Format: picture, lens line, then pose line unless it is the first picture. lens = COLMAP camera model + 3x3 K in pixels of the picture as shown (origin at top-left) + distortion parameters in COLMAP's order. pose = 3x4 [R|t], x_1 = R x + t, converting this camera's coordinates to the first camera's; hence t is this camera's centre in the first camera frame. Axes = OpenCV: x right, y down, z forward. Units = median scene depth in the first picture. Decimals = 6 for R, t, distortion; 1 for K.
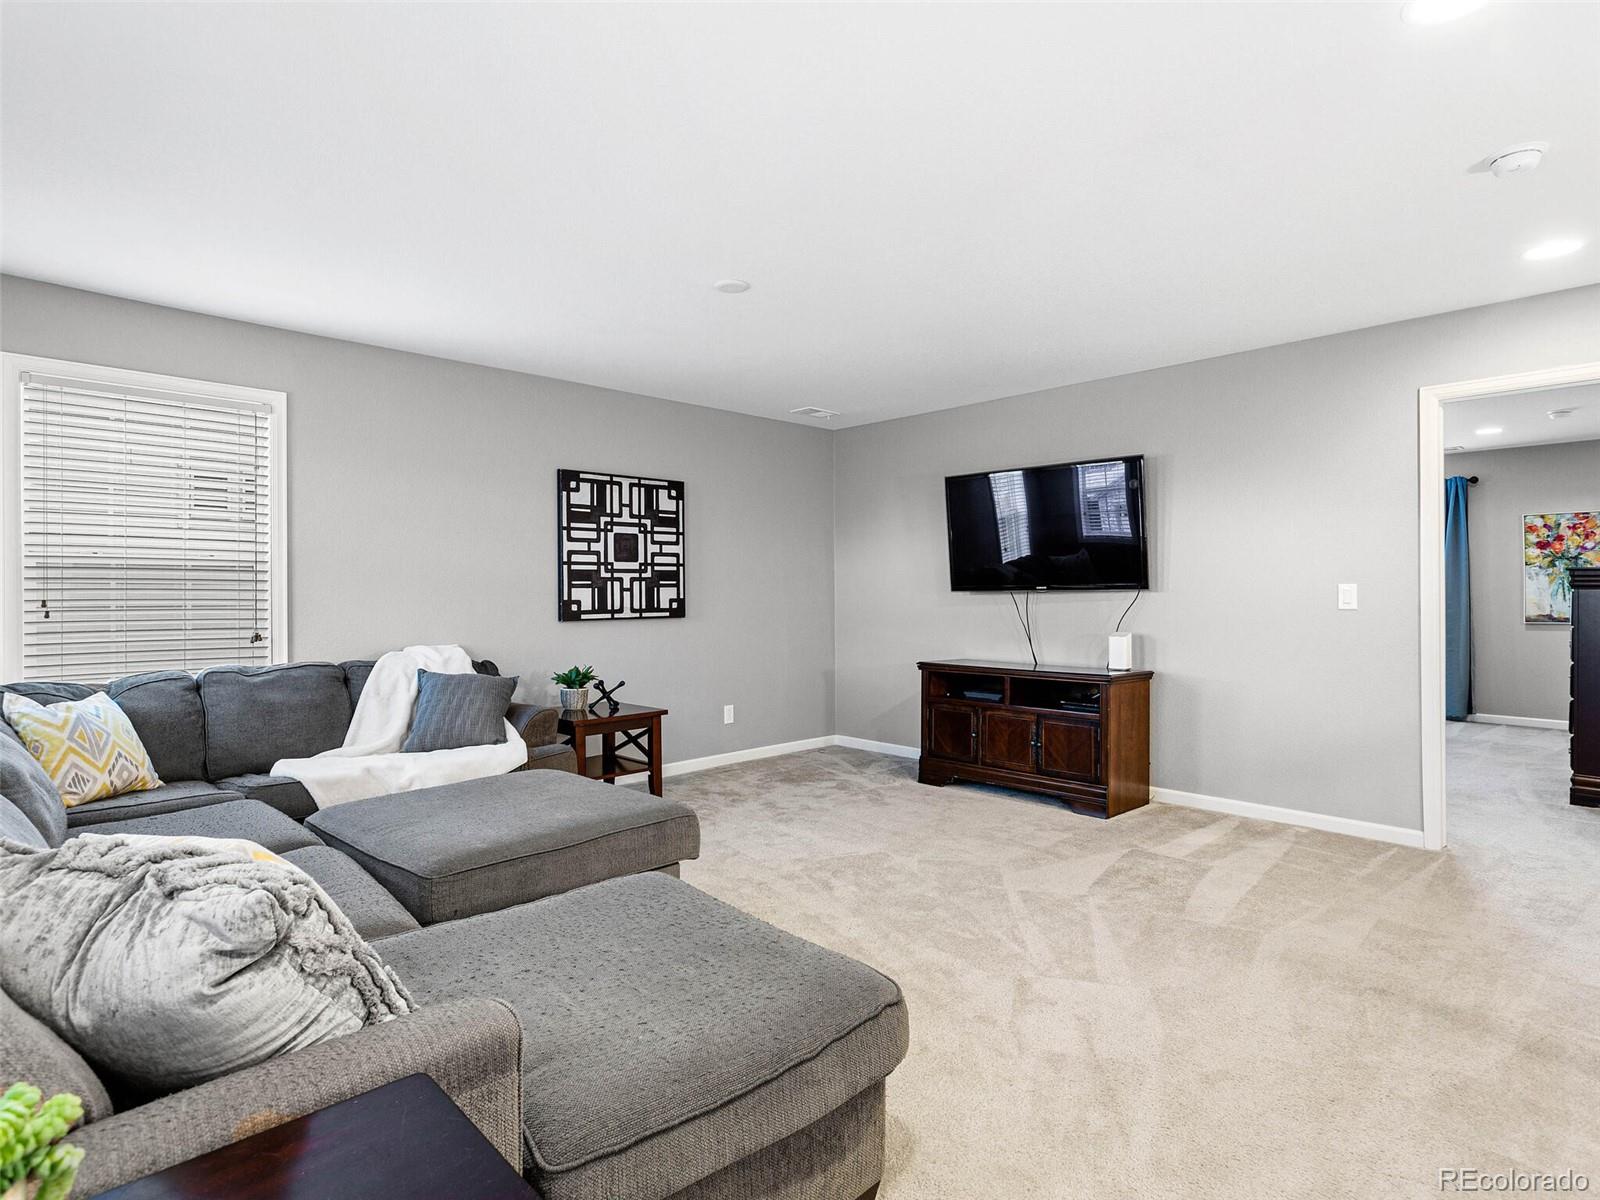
lens RADIAL K [[852.3, 0, 797.7], [0, 852.3, 595.2], [0, 0, 1]] dist [0.002599, 0.004540]
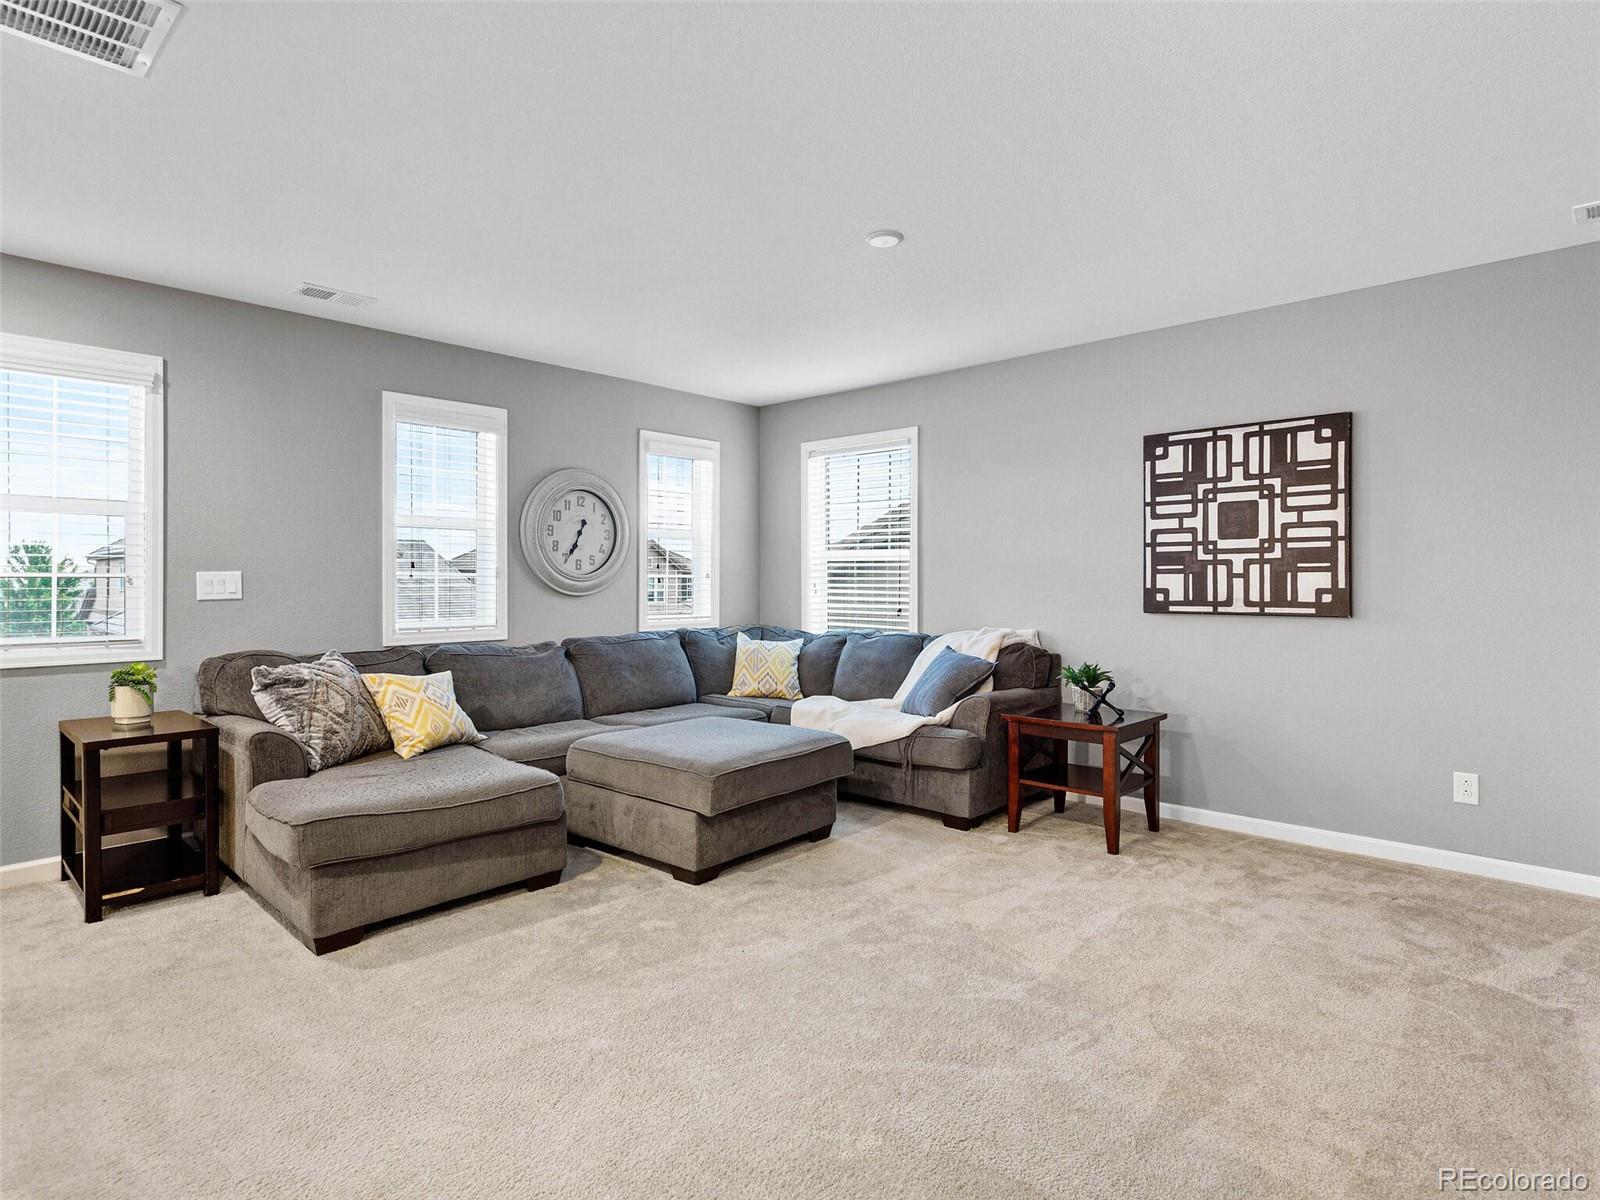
lens RADIAL K [[852.3, 0, 797.7], [0, 852.3, 595.2], [0, 0, 1]] dist [0.002599, 0.004540]
pose [[0.059577, 0.013985, -0.998126, 0.530188], [-0.010253, 0.999858, 0.013397, 0.004715], [0.998171, 0.009435, 0.059712, 0.563990]]
